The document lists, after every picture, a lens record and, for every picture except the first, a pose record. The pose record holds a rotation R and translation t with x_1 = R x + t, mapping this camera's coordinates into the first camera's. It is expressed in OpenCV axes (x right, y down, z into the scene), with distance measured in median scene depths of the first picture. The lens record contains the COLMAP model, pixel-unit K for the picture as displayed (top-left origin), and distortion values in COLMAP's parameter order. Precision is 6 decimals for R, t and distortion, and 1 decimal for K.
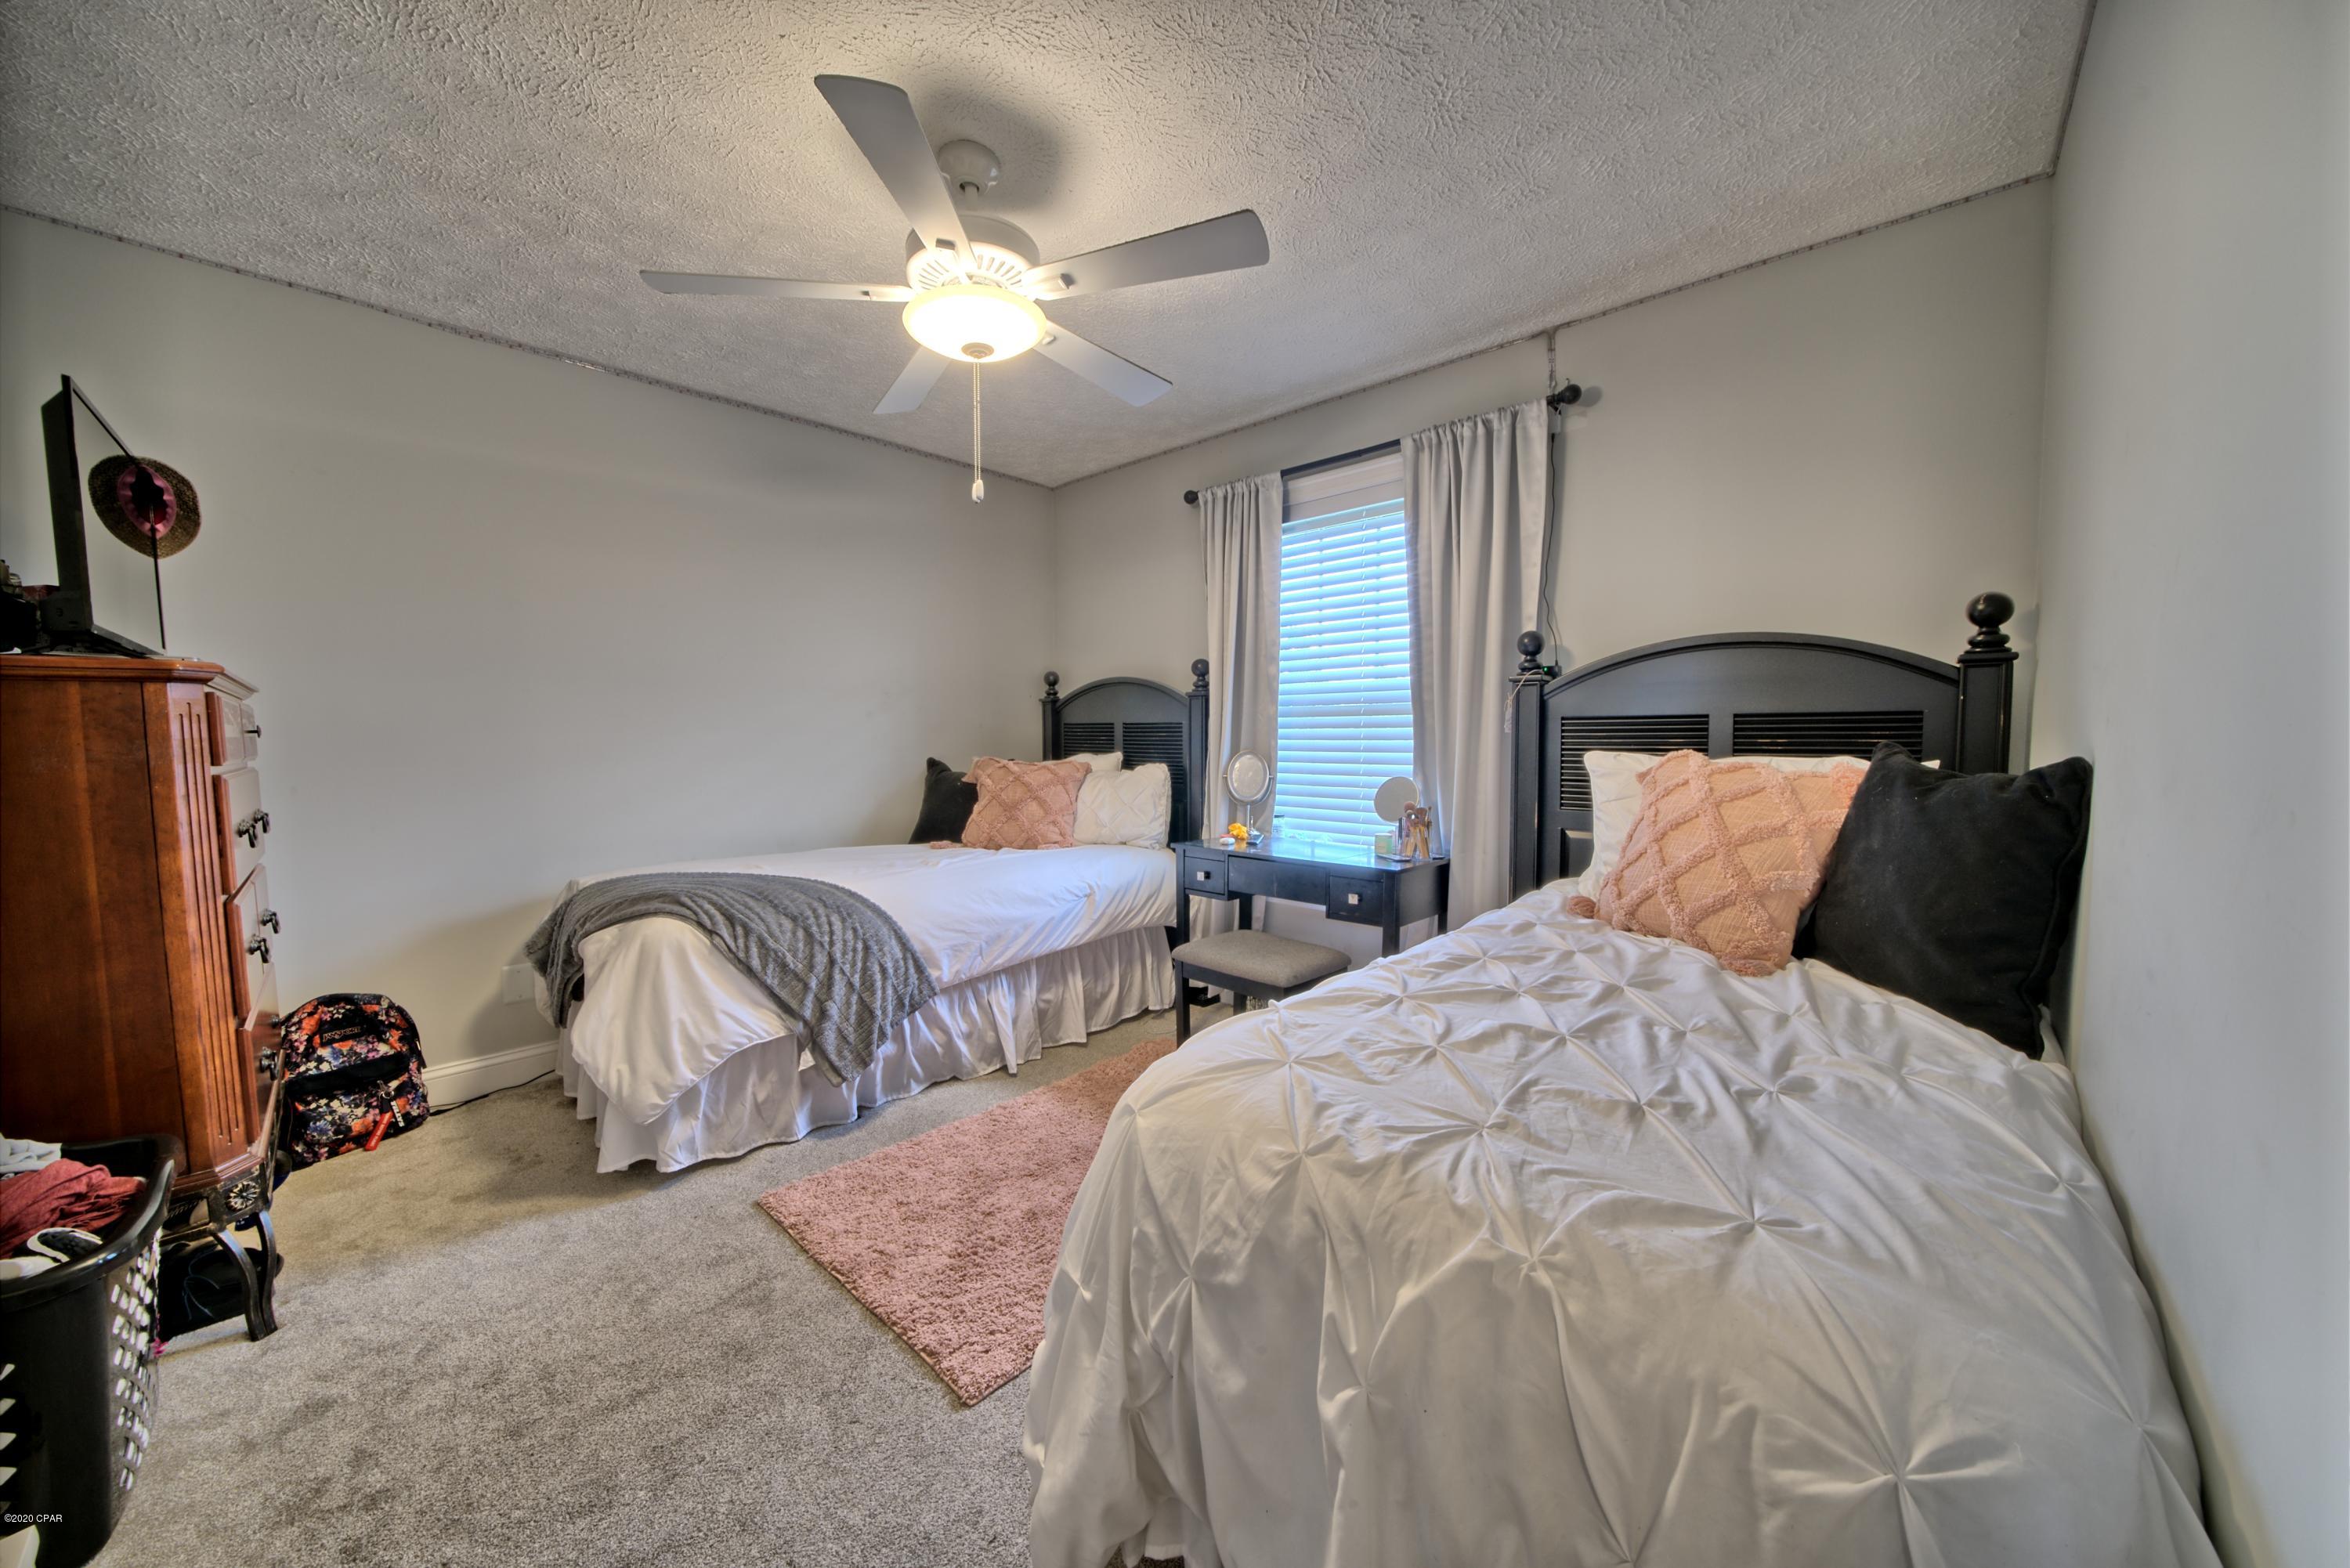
lens RADIAL K [[810.6, 0, 1168.3], [0, 810.6, 783.9], [0, 0, 1]] dist [-0.025635, 0.002131]
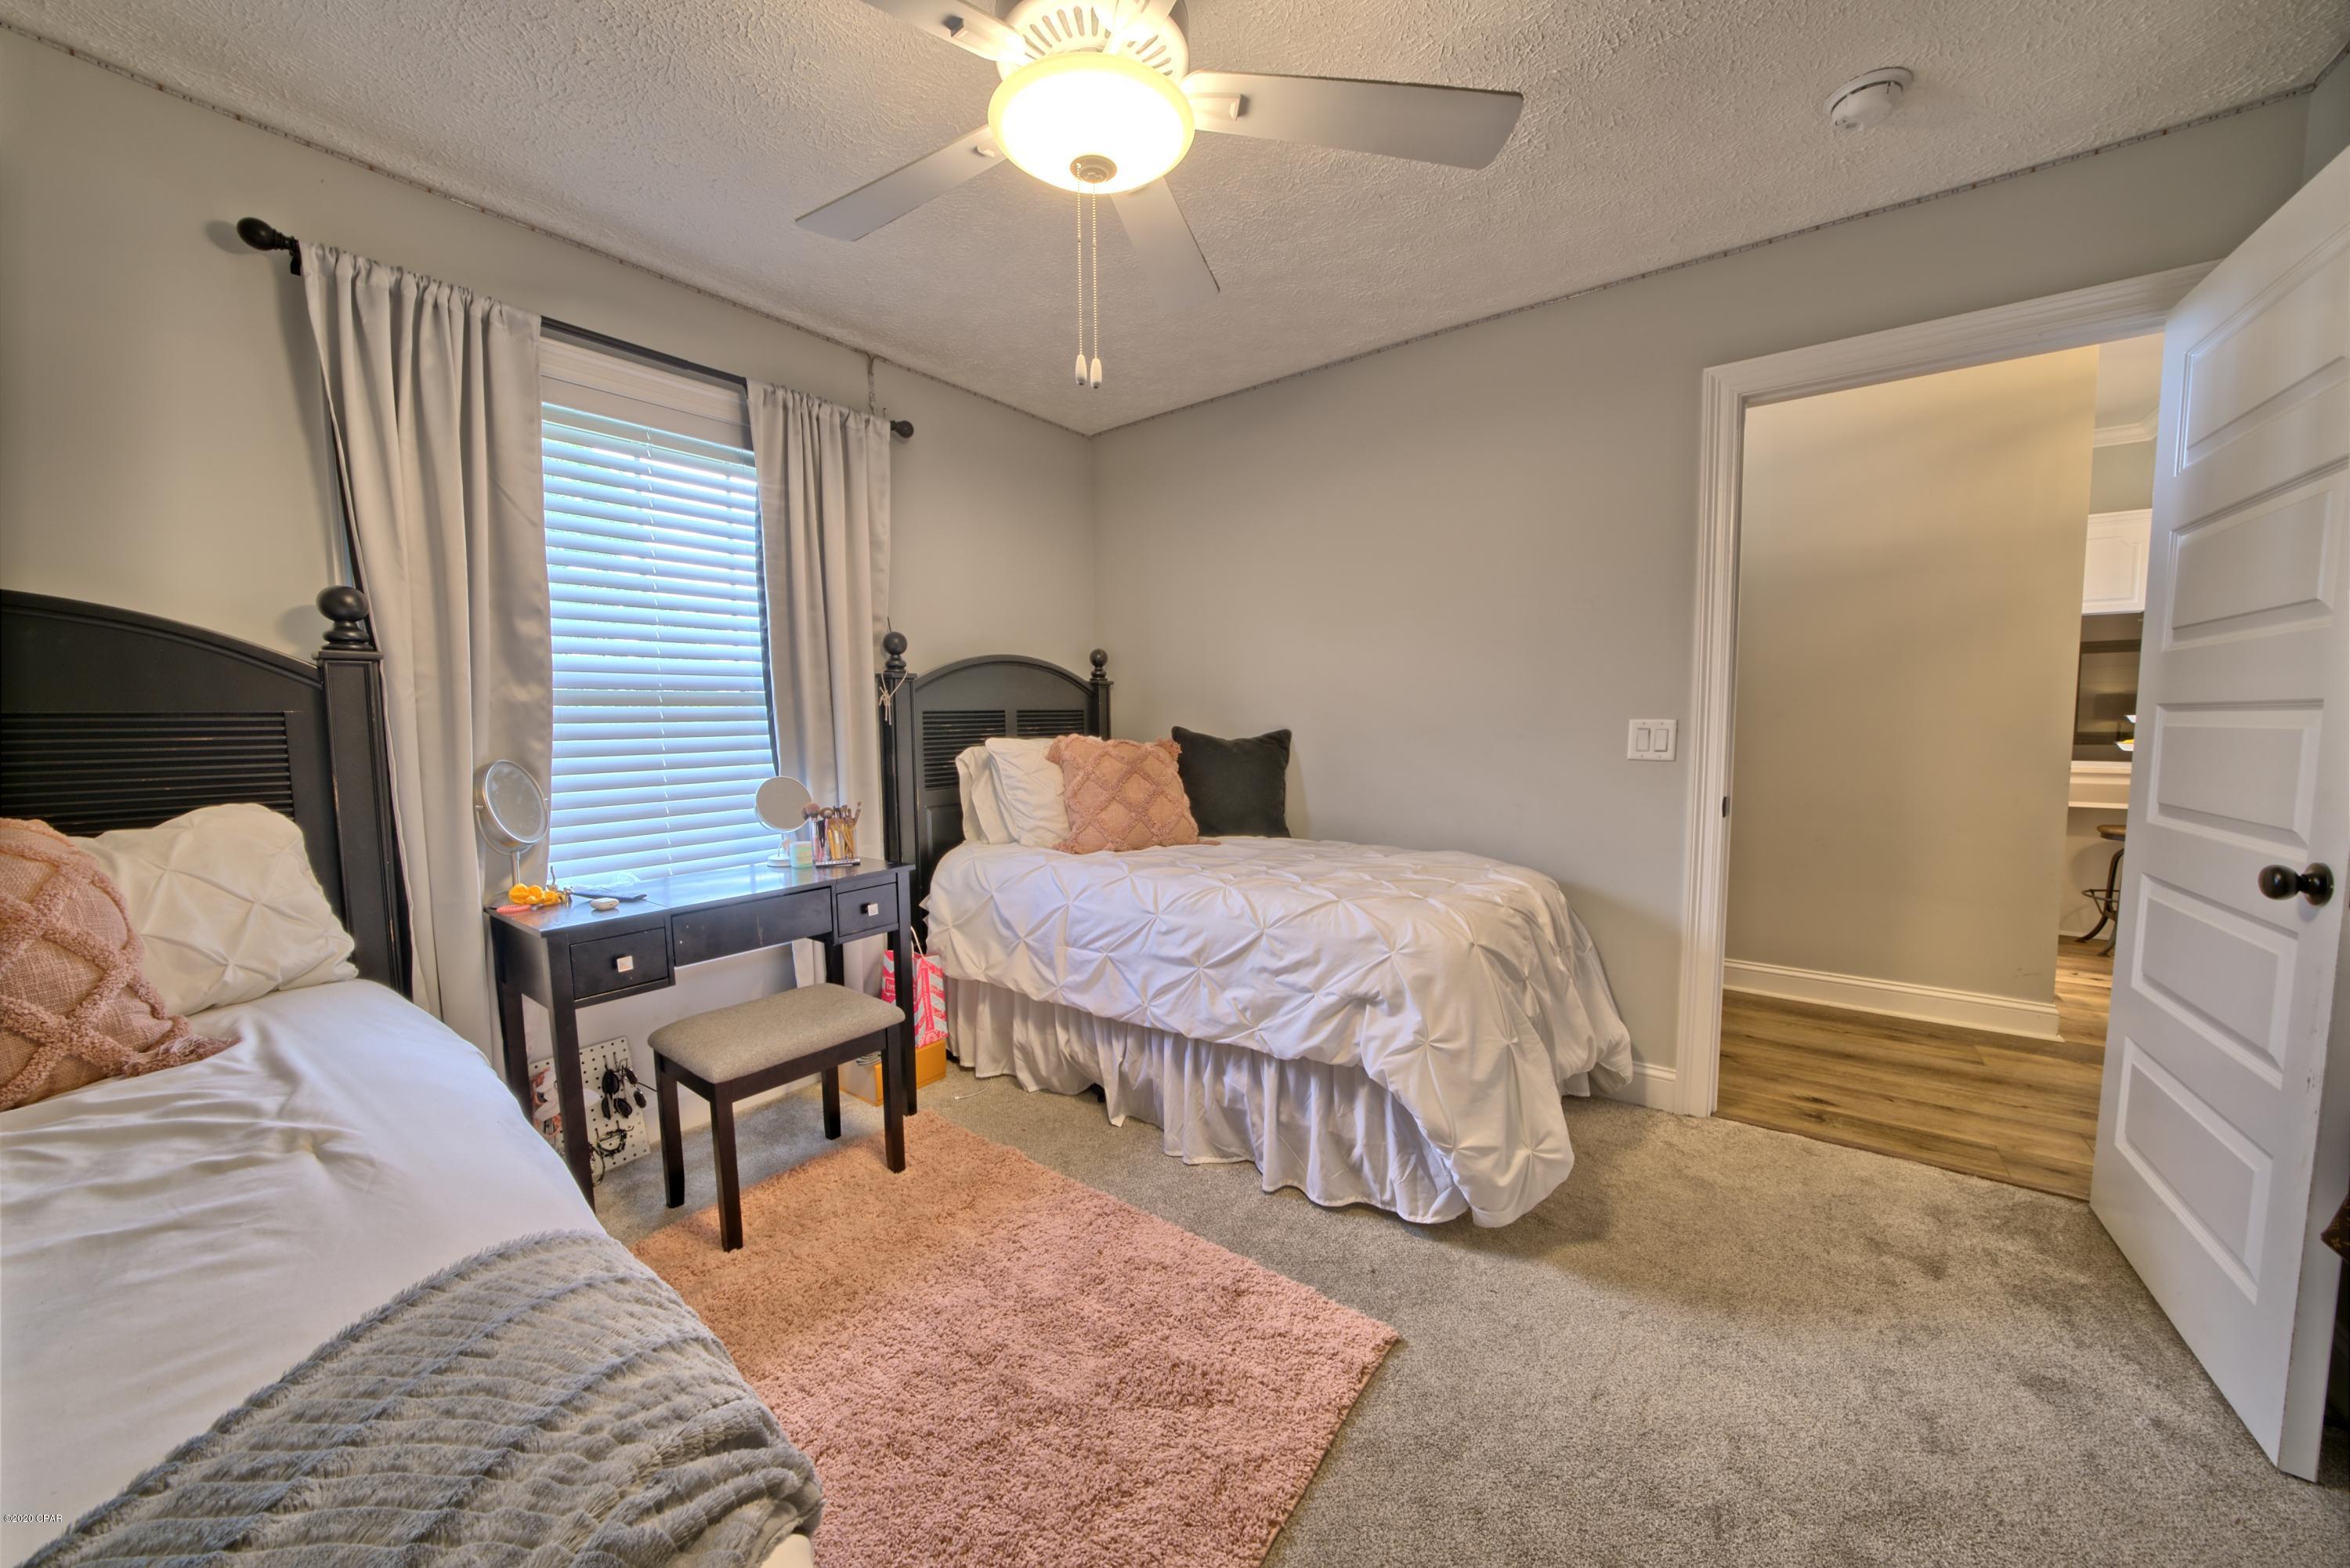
lens RADIAL K [[810.6, 0, 1168.3], [0, 810.6, 783.9], [0, 0, 1]] dist [-0.025635, 0.002131]
pose [[-0.100365, -0.078484, 0.991850, -0.621274], [0.071037, 0.993775, 0.085824, -0.046544], [-0.992412, 0.079071, -0.094165, 0.670888]]
